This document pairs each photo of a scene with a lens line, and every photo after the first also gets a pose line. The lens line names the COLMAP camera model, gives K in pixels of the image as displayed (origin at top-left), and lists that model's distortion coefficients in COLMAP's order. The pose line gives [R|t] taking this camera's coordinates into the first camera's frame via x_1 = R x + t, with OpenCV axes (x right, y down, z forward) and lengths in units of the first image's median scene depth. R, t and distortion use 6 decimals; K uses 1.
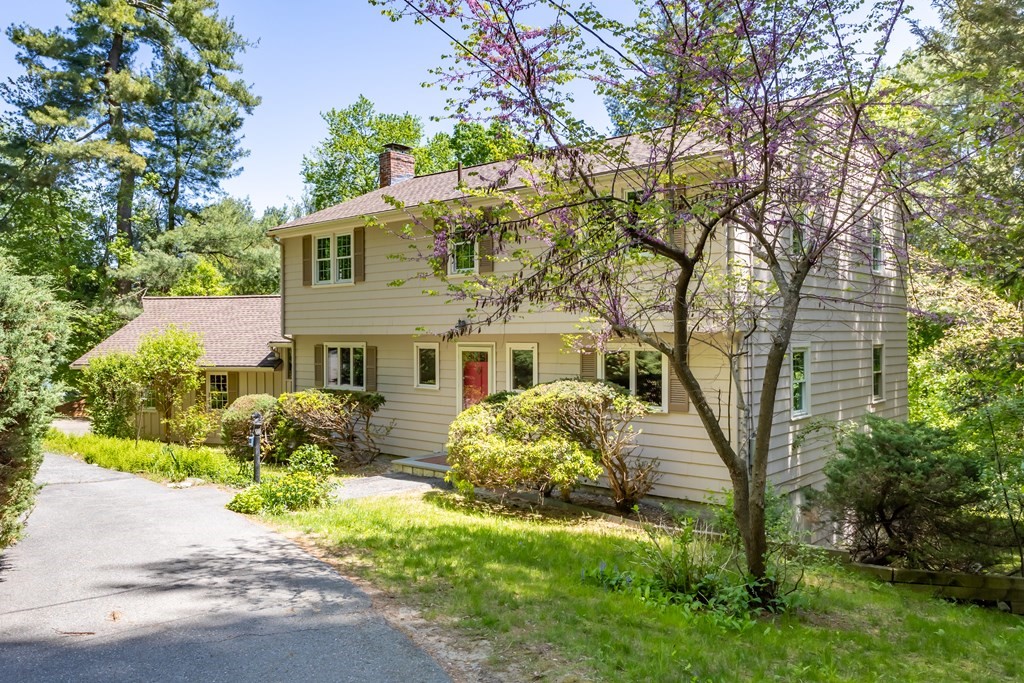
lens RADIAL K [[878.8, 0, 512.0], [0, 878.8, 341.5], [0, 0, 1]] dist [-0.157498, 0.350350]
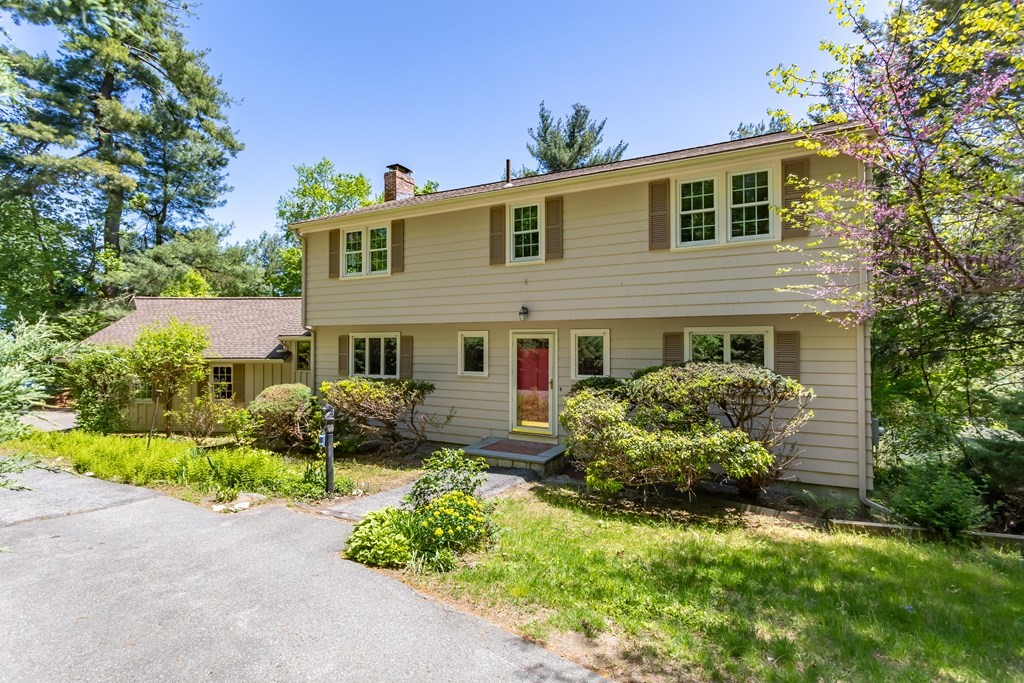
lens RADIAL K [[497.3, 0, 512.3], [0, 497.3, 346.6], [0, 0, 1]] dist [-0.055337, 0.034038]
pose [[0.959450, 0.007574, 0.281778, -0.127132], [-0.003541, 0.999884, -0.014817, 0.016272], [-0.281858, 0.013218, 0.959365, 0.247034]]
